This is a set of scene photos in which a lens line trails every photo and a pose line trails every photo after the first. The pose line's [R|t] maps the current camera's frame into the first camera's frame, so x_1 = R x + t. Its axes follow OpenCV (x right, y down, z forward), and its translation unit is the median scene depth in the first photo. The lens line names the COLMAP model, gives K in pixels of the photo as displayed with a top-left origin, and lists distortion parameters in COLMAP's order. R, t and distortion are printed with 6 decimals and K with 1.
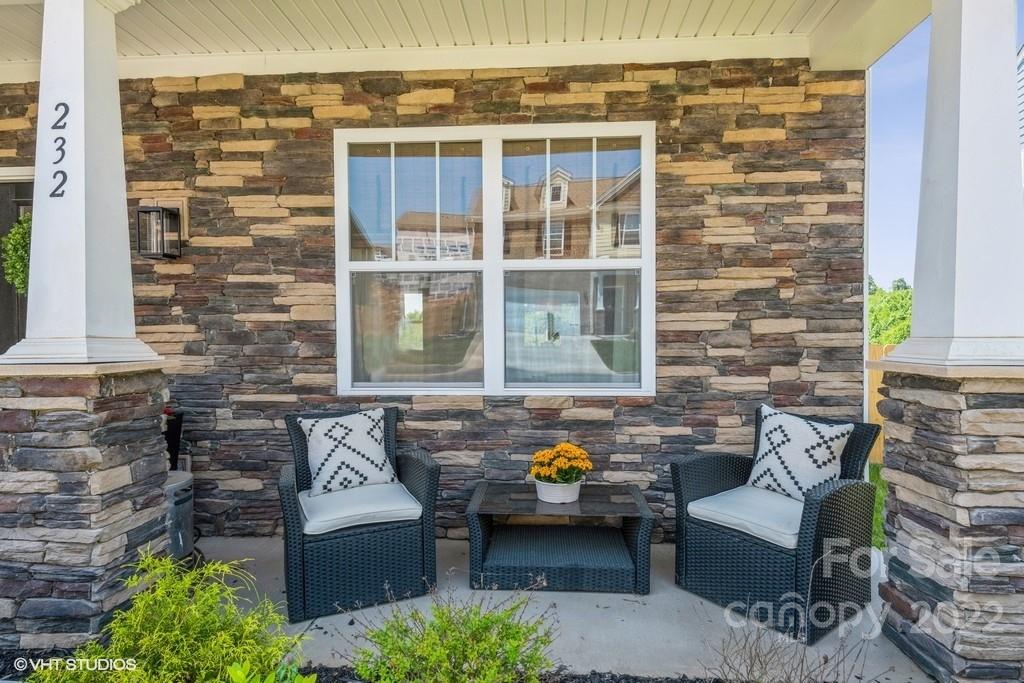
lens RADIAL K [[578.8, 0, 511.8], [0, 578.8, 341.4], [0, 0, 1]] dist [0.007232, -0.003011]
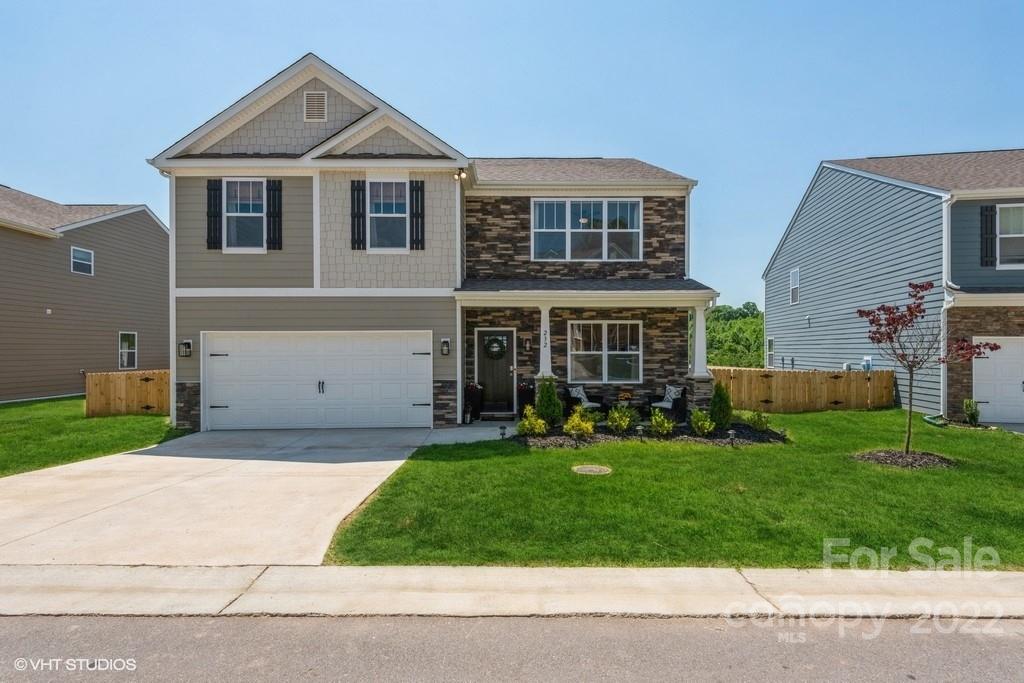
lens RADIAL K [[464.6, 0, 508.2], [0, 464.6, 345.4], [0, 0, 1]] dist [0.003761, -0.002999]
pose [[0.998258, 0.001697, 0.058977, -0.977763], [-0.000656, 0.999844, -0.017655, -0.128592], [-0.058997, 0.017586, 0.998103, -2.459190]]
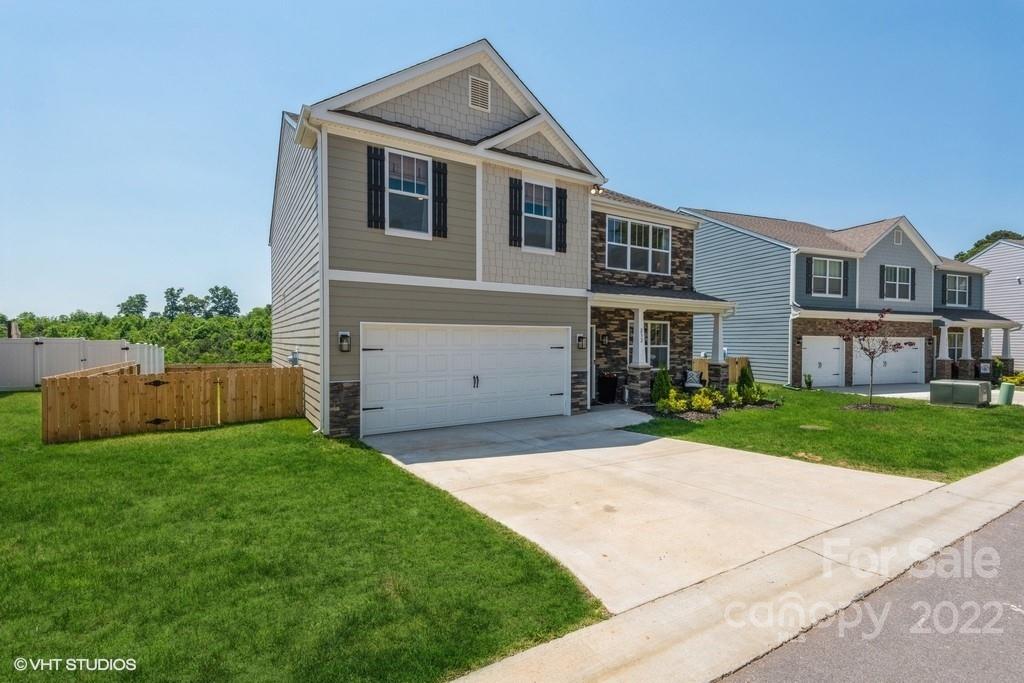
lens RADIAL K [[464.6, 0, 496.6], [0, 464.6, 344.2], [0, 0, 1]] dist [0.003761, -0.002999]
pose [[0.833571, 0.001457, 0.552411, -3.715280], [-0.002442, 0.999996, 0.001047, -0.156601], [-0.552407, -0.002222, 0.833571, -1.882355]]
